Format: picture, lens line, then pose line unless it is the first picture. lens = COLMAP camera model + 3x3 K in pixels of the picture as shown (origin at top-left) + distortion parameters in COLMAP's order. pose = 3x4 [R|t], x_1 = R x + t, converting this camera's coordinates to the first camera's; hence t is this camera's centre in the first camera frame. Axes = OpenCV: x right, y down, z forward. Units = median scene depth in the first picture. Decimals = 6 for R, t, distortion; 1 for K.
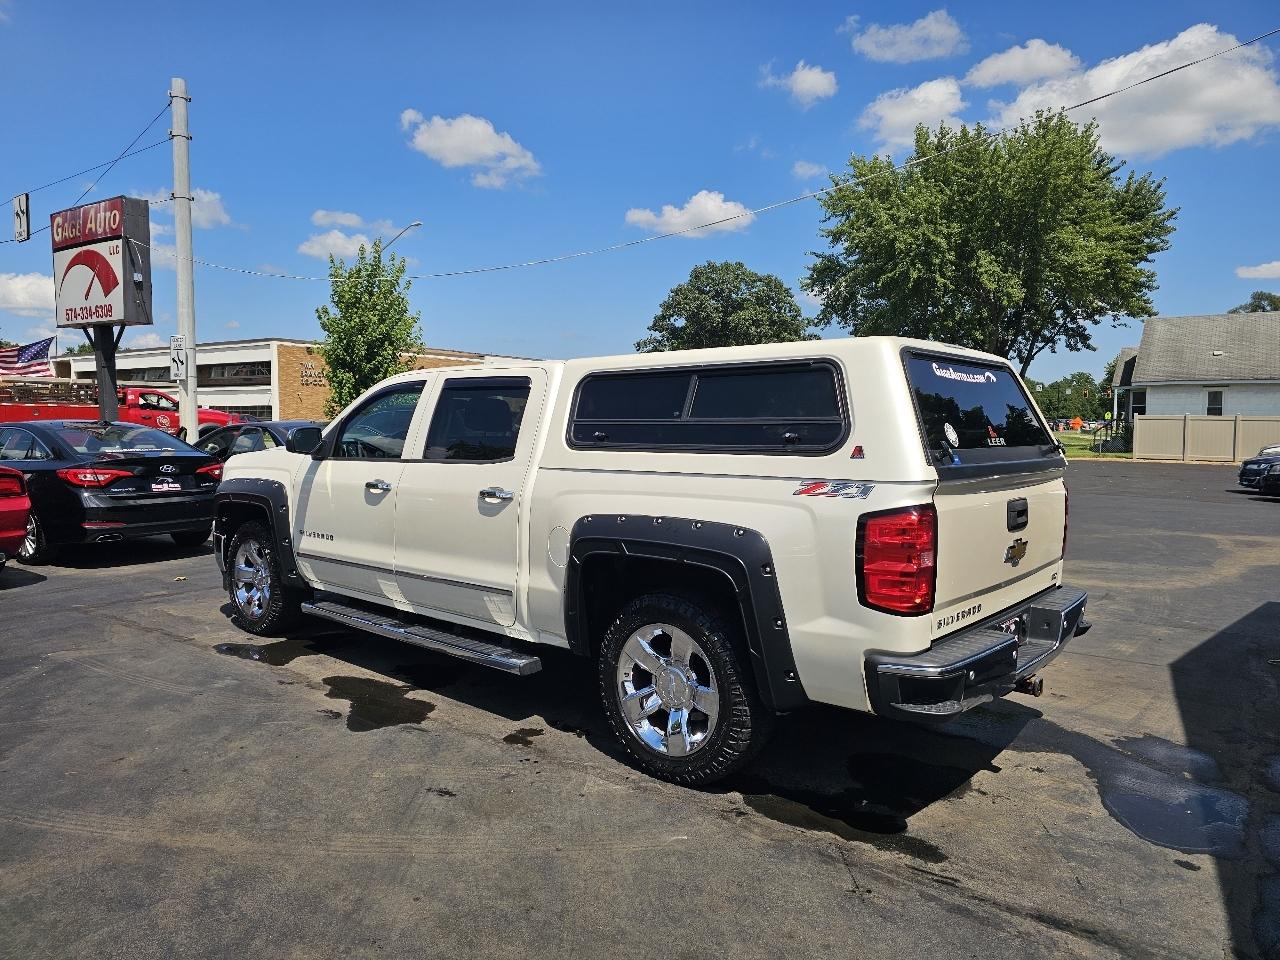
lens RADIAL K [[851.0, 0, 634.6], [0, 851.0, 479.2], [0, 0, 1]] dist [0.058433, -0.045241]
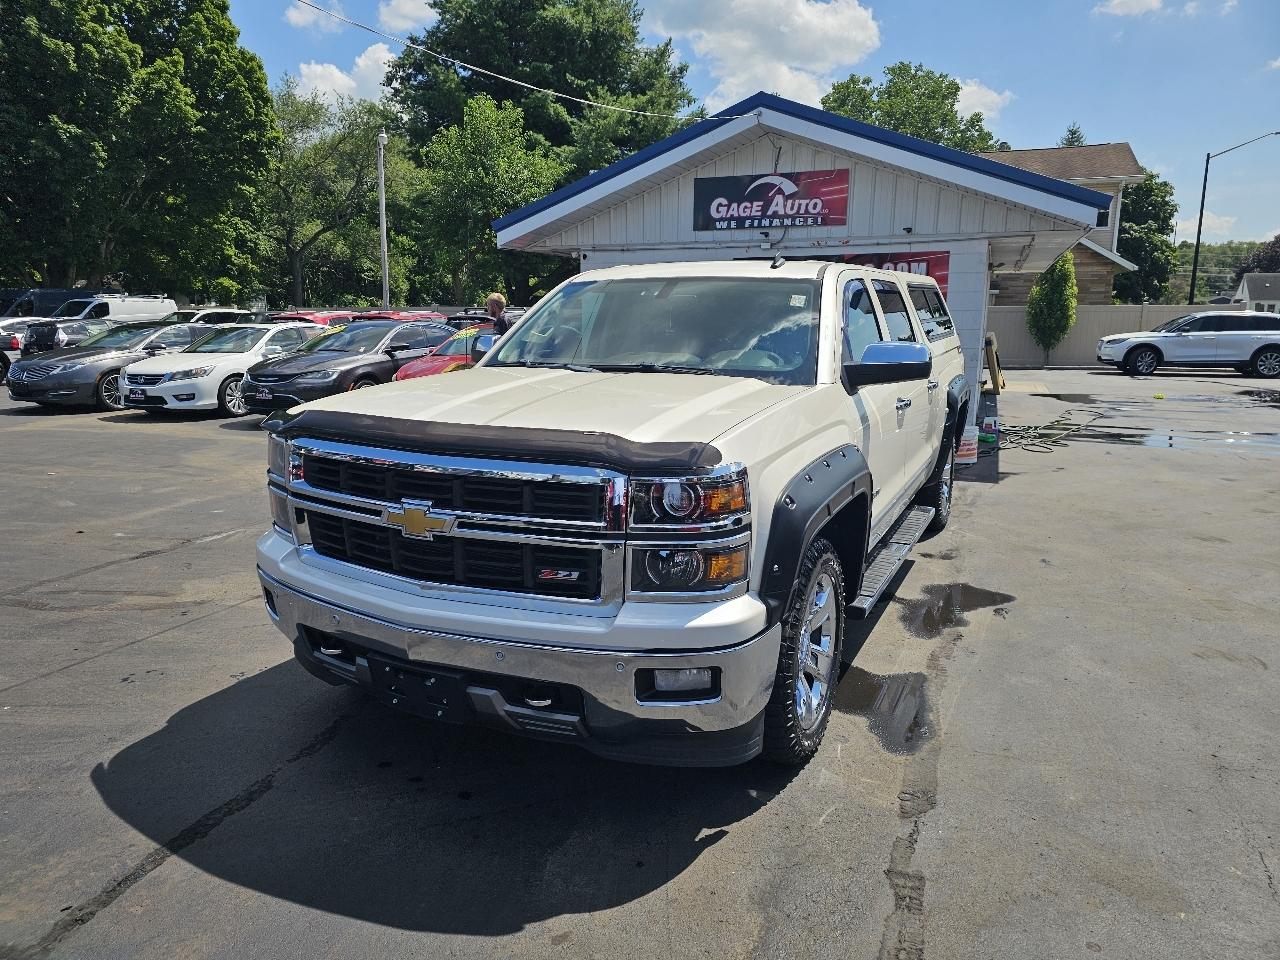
lens RADIAL K [[843.1, 0, 629.5], [0, 843.1, 468.2], [0, 0, 1]] dist [0.062888, -0.053587]
pose [[-0.235045, -0.188526, 0.953526, -0.404786], [0.062016, 0.976102, 0.208276, -0.047220], [-0.970004, 0.108088, -0.217737, 0.554866]]
